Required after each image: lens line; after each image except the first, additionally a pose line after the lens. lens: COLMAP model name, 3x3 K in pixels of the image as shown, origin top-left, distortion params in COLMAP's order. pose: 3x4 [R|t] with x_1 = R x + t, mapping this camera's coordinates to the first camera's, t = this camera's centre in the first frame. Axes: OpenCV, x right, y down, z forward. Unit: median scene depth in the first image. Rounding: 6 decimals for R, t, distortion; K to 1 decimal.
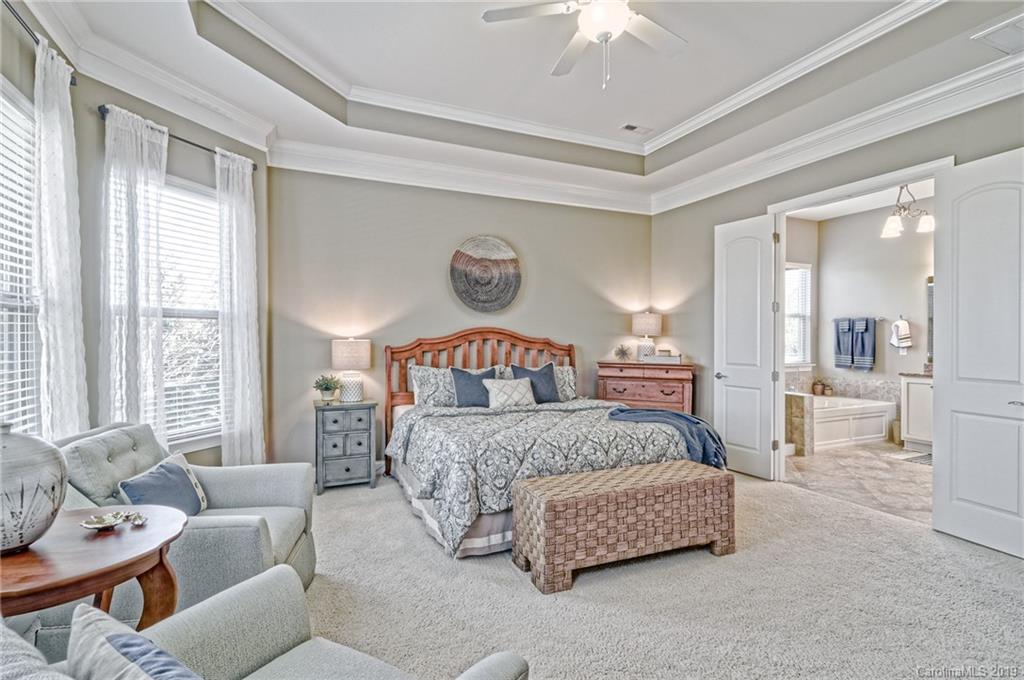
lens RADIAL K [[486.1, 0, 512.0], [0, 486.1, 340.0], [0, 0, 1]] dist [0.004119, -0.000450]
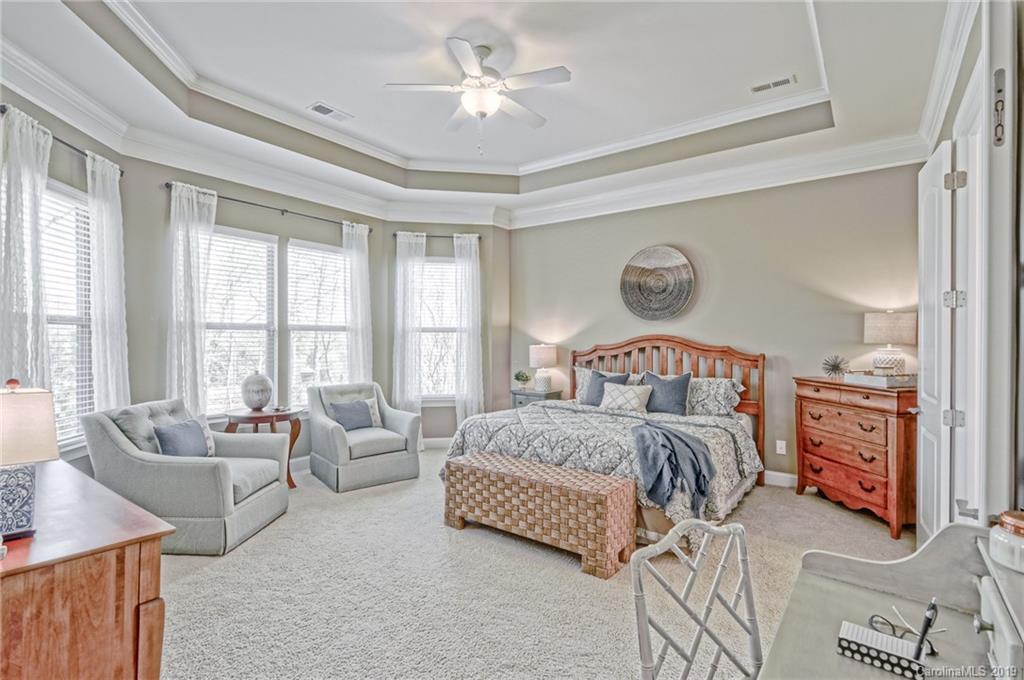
lens RADIAL K [[486.1, 0, 512.0], [0, 486.1, 340.0], [0, 0, 1]] dist [0.004119, -0.000450]
pose [[0.494780, 0.005119, -0.869003, 0.755454], [-0.006983, 0.999974, 0.001915, -0.015987], [0.868990, 0.005121, 0.494803, 0.242540]]
